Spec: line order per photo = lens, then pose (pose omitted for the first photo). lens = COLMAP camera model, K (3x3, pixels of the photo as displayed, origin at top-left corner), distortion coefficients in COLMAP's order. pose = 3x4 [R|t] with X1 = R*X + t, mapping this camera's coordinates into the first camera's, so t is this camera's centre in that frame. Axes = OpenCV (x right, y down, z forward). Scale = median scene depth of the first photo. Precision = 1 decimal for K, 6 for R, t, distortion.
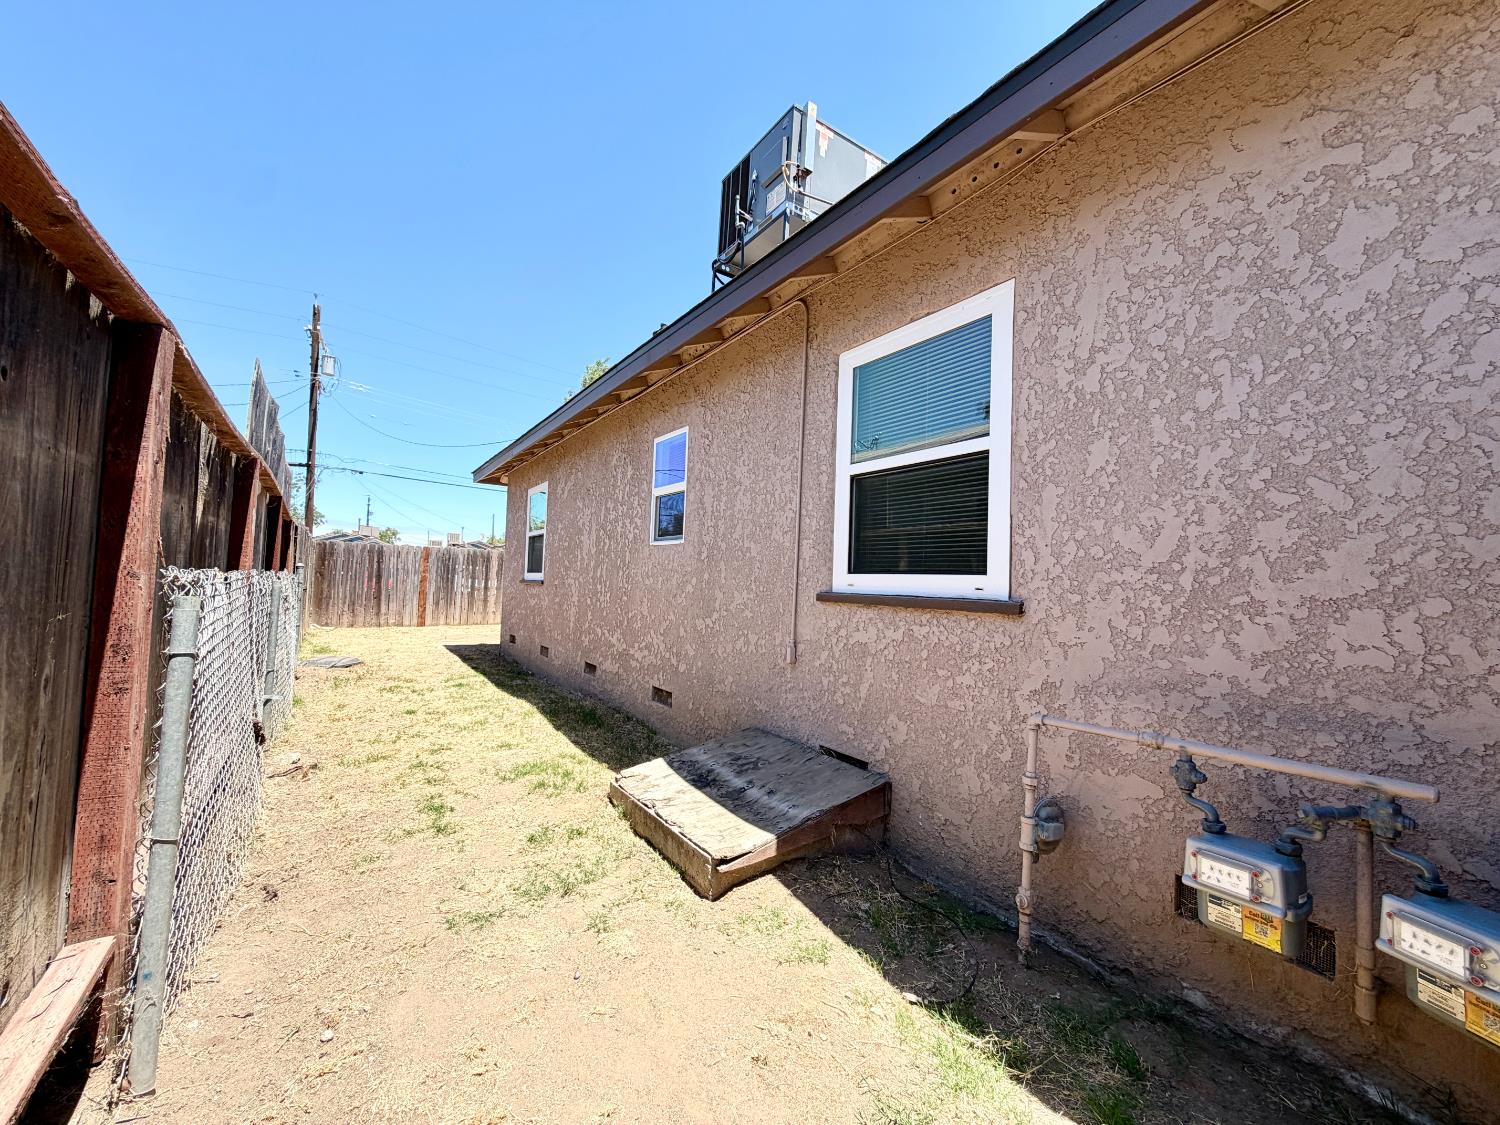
lens RADIAL K [[595.0, 0, 750.0], [0, 595.0, 562.5], [0, 0, 1]] dist [0.001235, -0.000211]
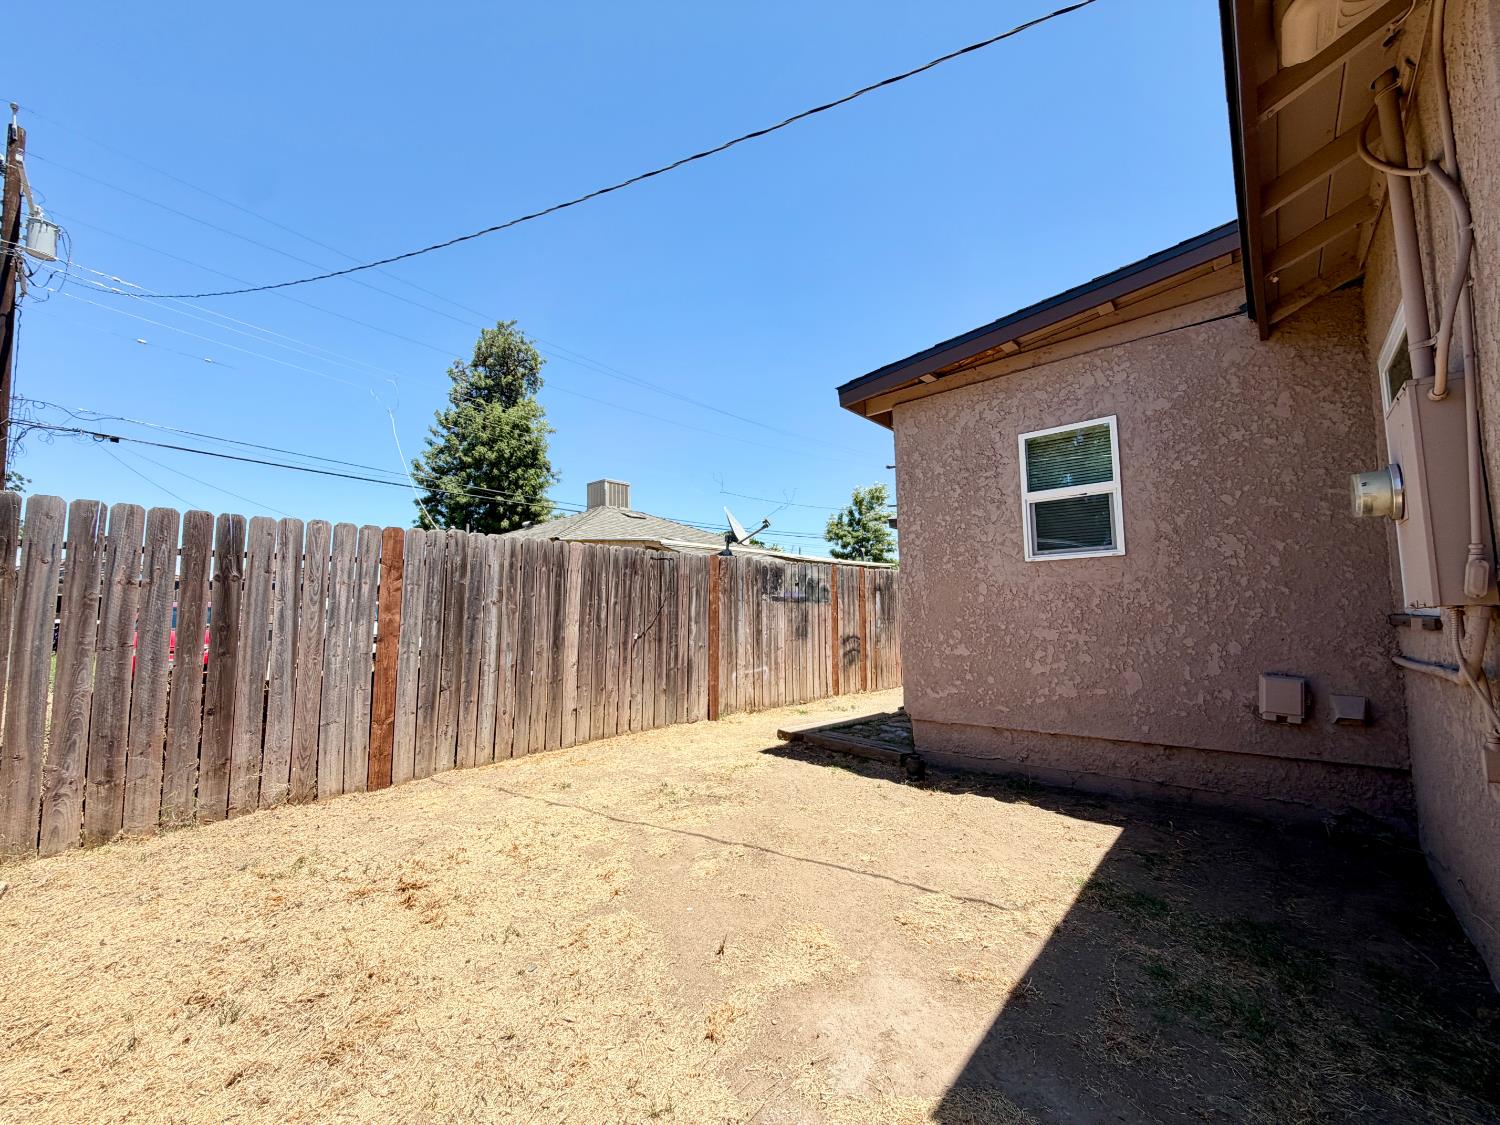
lens RADIAL K [[595.0, 0, 750.0], [0, 595.0, 562.5], [0, 0, 1]] dist [0.001235, -0.000211]
pose [[0.969110, -0.021036, 0.245730, -0.442044], [0.031425, 0.998767, -0.038431, 0.009557], [-0.244619, 0.044966, 0.968576, 0.653141]]
